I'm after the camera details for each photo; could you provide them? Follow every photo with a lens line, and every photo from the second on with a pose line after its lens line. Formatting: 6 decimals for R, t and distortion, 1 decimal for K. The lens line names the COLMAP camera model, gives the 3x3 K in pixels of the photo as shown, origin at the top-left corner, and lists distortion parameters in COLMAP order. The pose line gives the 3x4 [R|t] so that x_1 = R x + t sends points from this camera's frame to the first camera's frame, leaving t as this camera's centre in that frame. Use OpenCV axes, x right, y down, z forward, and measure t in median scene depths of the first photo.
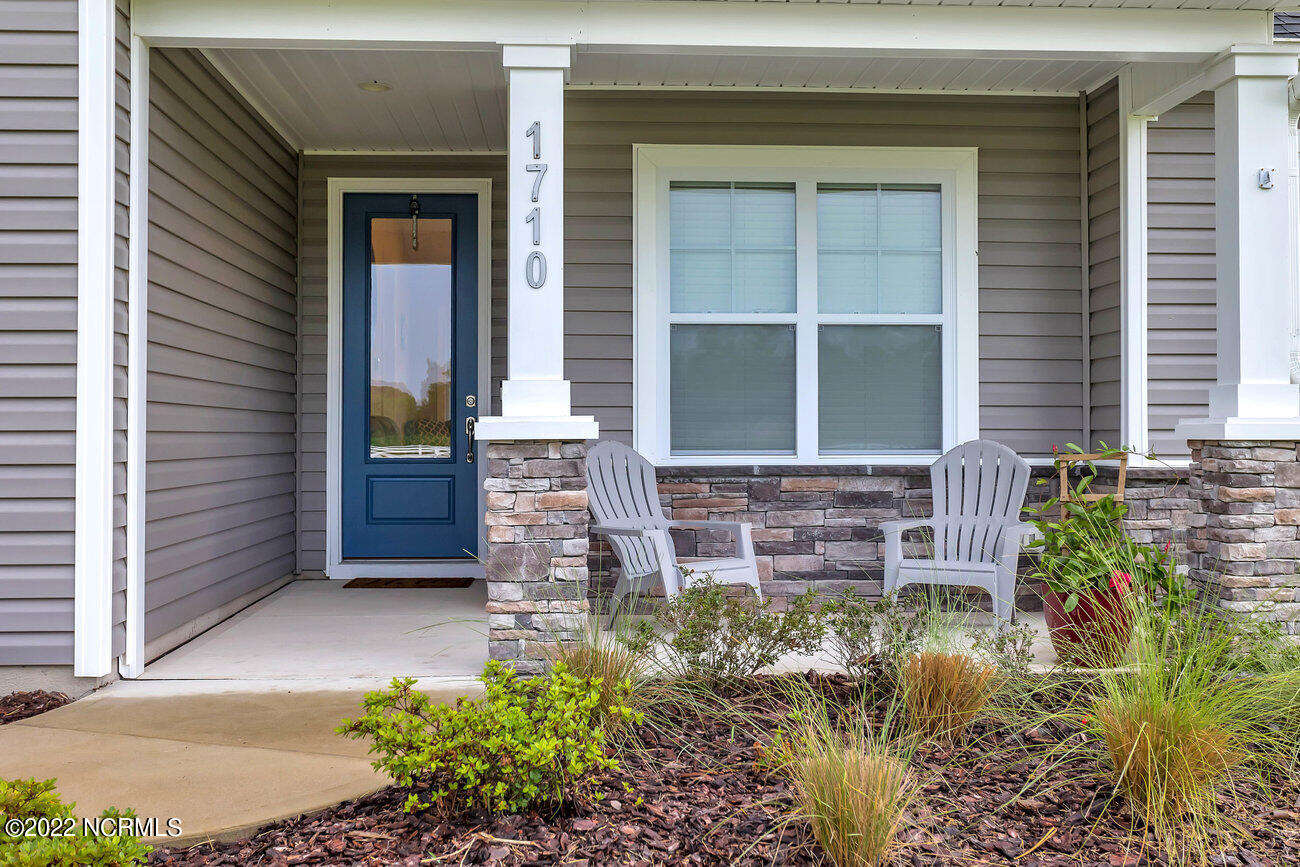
lens RADIAL K [[1462.9, 0, 650.0], [0, 1462.9, 433.5], [0, 0, 1]] dist [-0.013403, -0.012677]
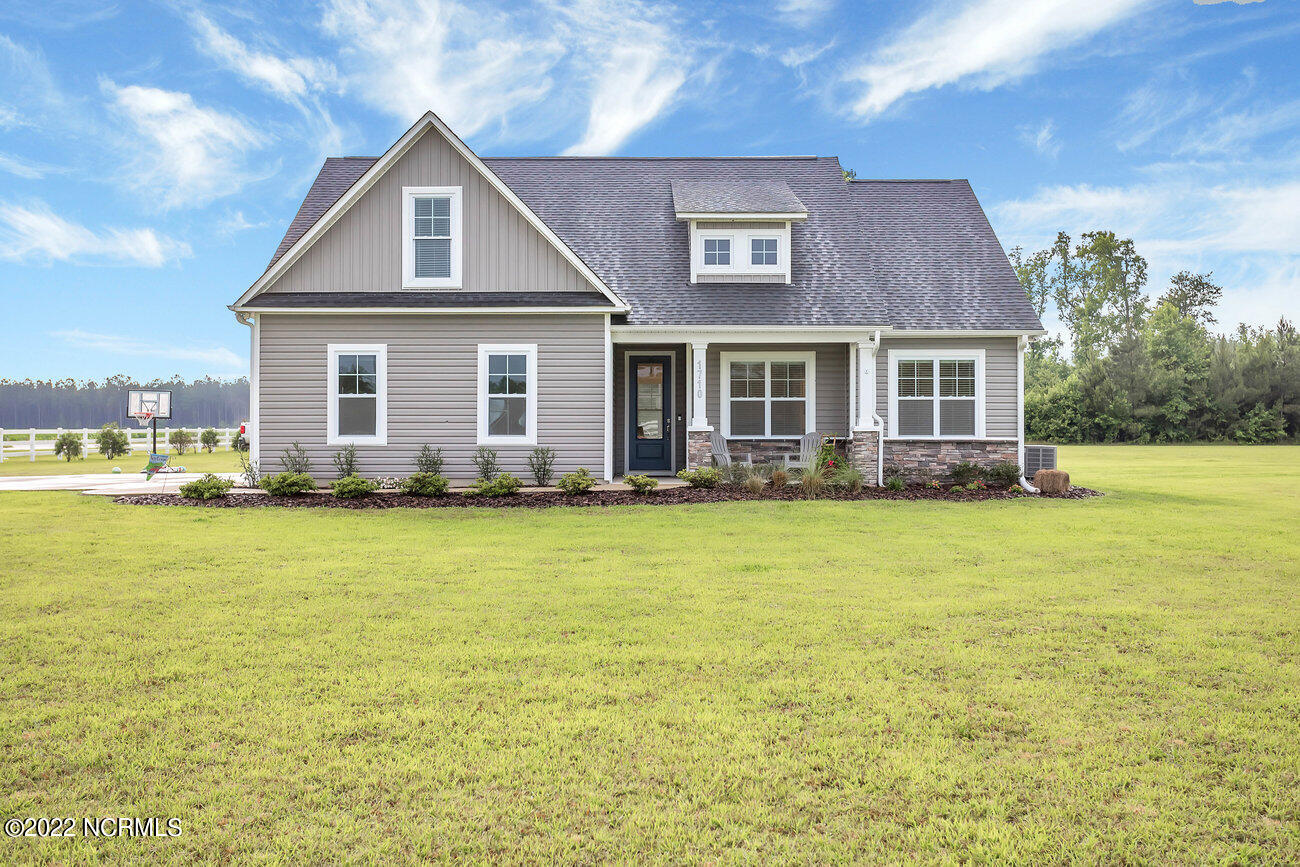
lens RADIAL K [[1341.7, 0, 649.6], [0, 1341.7, 498.3], [0, 0, 1]] dist [-0.000973, -0.001454]
pose [[0.998553, 0.001091, -0.053763, -0.007357], [0.001383, 0.998943, 0.045956, 0.015535], [0.053756, -0.045964, 0.997496, -2.462399]]
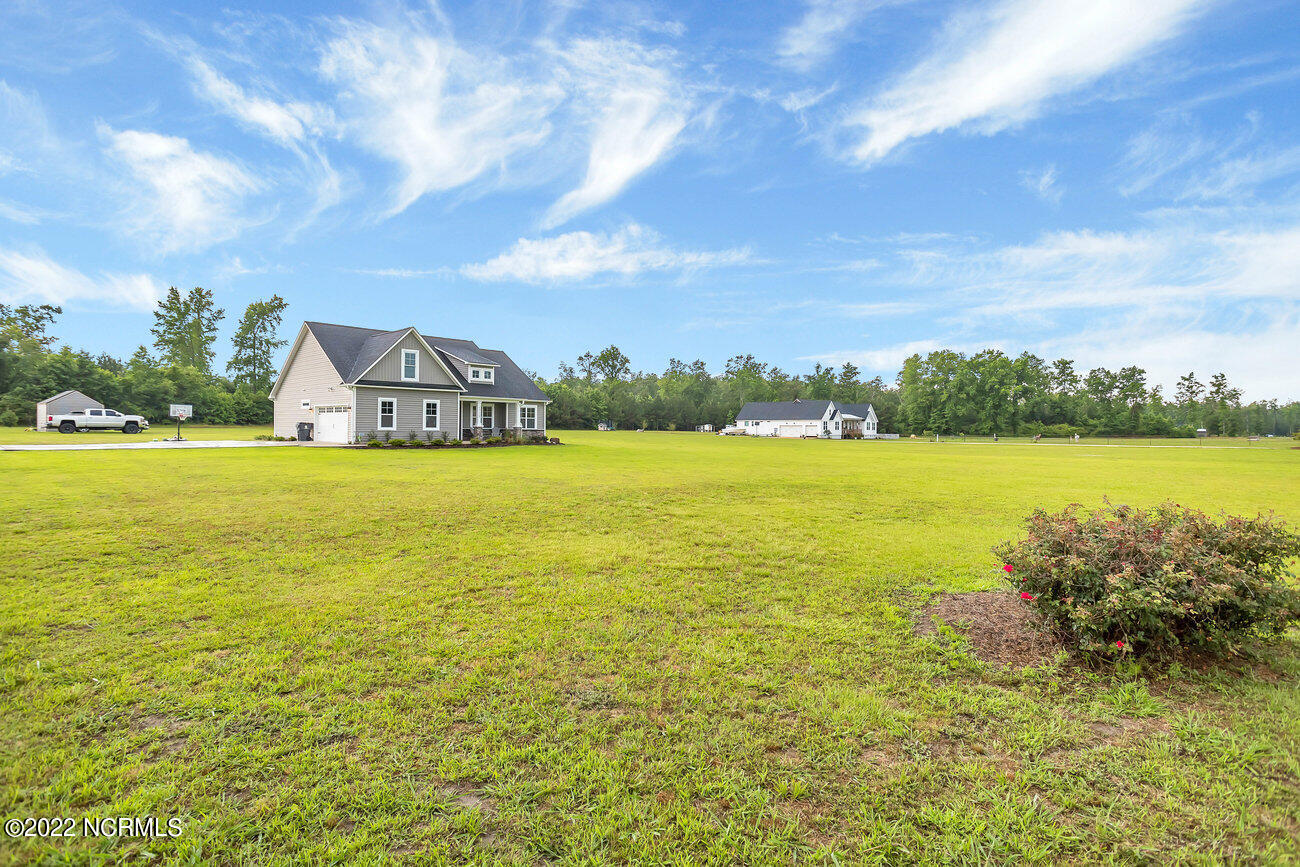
lens RADIAL K [[640.3, 0, 650.0], [0, 640.3, 433.5], [0, 0, 1]] dist [-0.000283, 0.000010]
pose [[0.717827, 0.001365, 0.696220, -2.968892], [-0.011746, 0.999880, 0.010149, -0.013677], [-0.696122, -0.015463, 0.717757, -4.165969]]
